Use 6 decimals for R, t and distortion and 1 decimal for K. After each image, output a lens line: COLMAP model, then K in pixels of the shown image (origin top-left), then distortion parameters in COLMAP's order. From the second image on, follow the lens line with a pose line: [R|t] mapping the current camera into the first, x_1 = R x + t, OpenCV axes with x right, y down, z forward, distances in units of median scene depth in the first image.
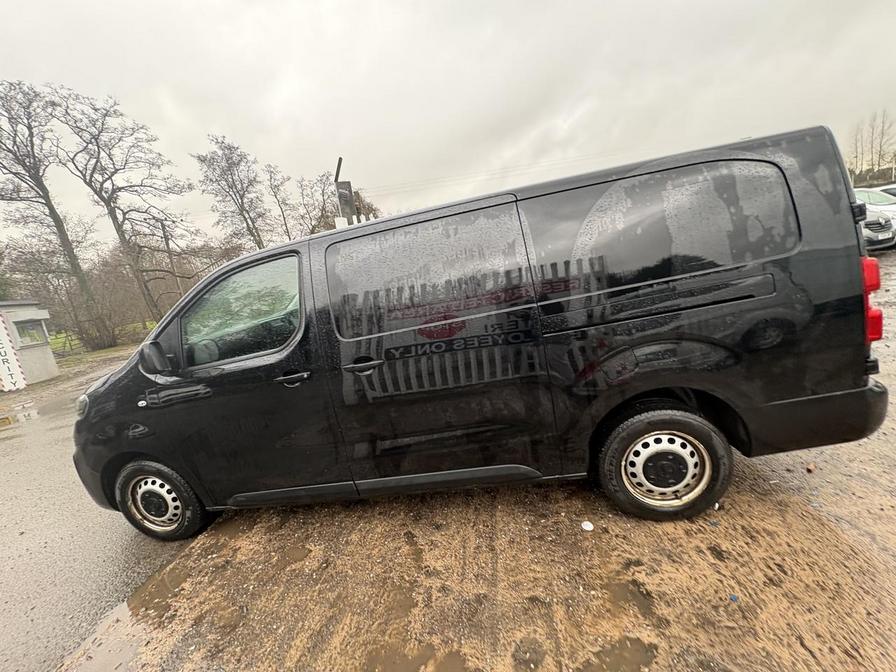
lens RADIAL K [[356.5, 0, 451.3], [0, 356.5, 337.6], [0, 0, 1]] dist [0.001119, 0.000130]
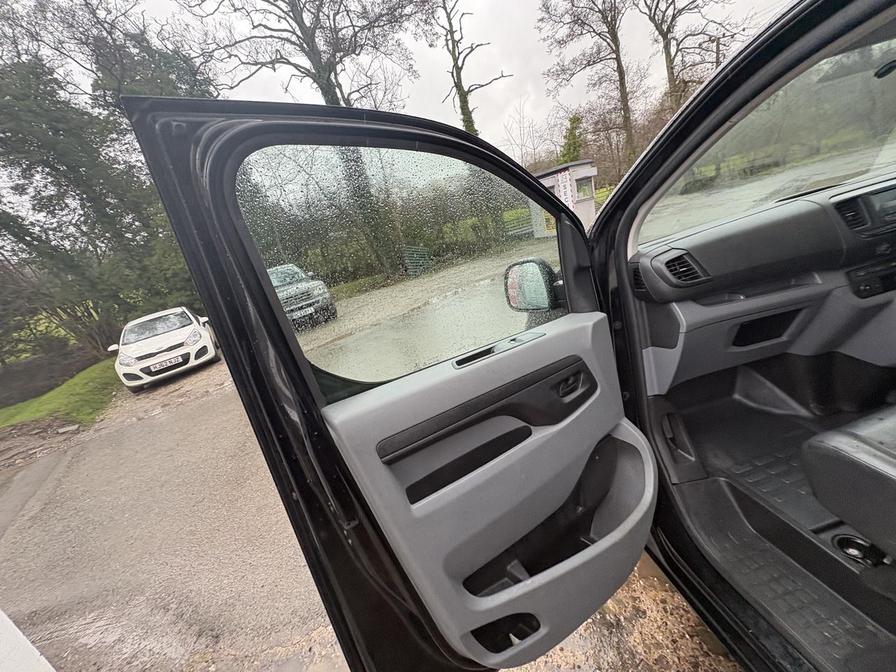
lens RADIAL K [[356.5, 0, 446.4], [0, 356.5, 336.9], [0, 0, 1]] dist [0.001119, 0.000130]
pose [[0.323934, 0.358360, -0.875583, -0.040123], [0.010645, 0.924046, 0.382133, -0.009348], [0.946020, -0.133106, 0.295515, 0.068861]]
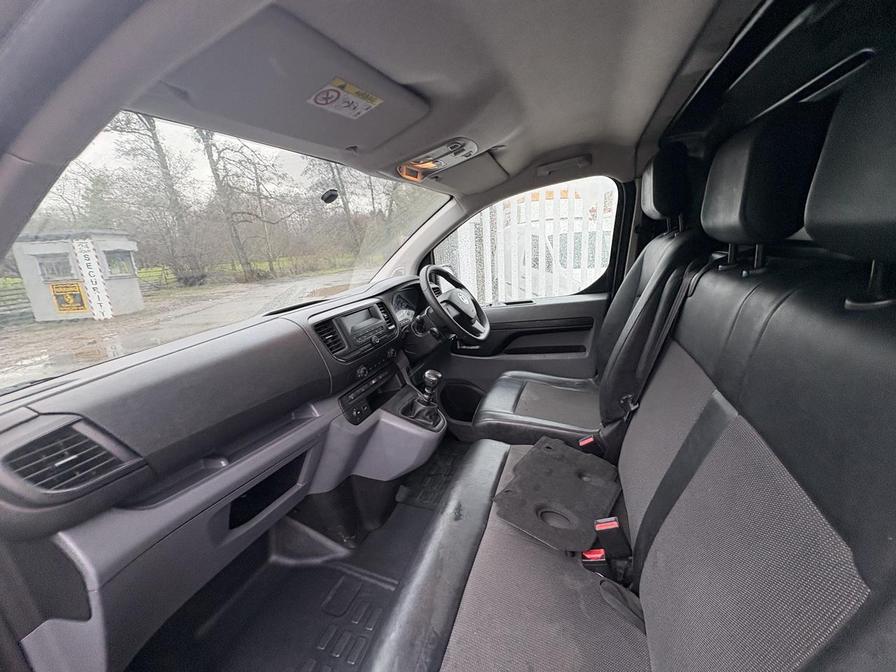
lens RADIAL K [[356.5, 0, 448.5], [0, 356.5, 335.8], [0, 0, 1]] dist [0.001119, 0.000130]
pose [[0.975542, 0.136509, -0.172285, -0.052173], [-0.121504, 0.988047, 0.094869, -0.012382], [0.183177, -0.071615, 0.980468, 0.106915]]
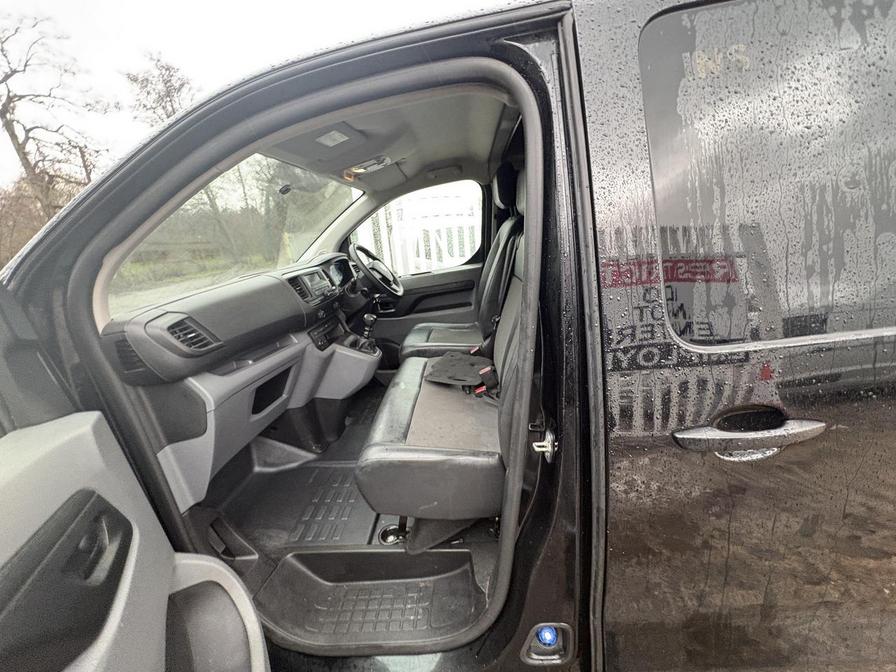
lens RADIAL K [[356.5, 0, 450.0], [0, 356.5, 336.6], [0, 0, 1]] dist [0.001119, 0.000130]
pose [[0.992399, 0.044067, 0.114901, -0.055064], [-0.052950, 0.995744, 0.075438, -0.001436], [-0.111087, -0.080949, 0.990508, 0.073740]]
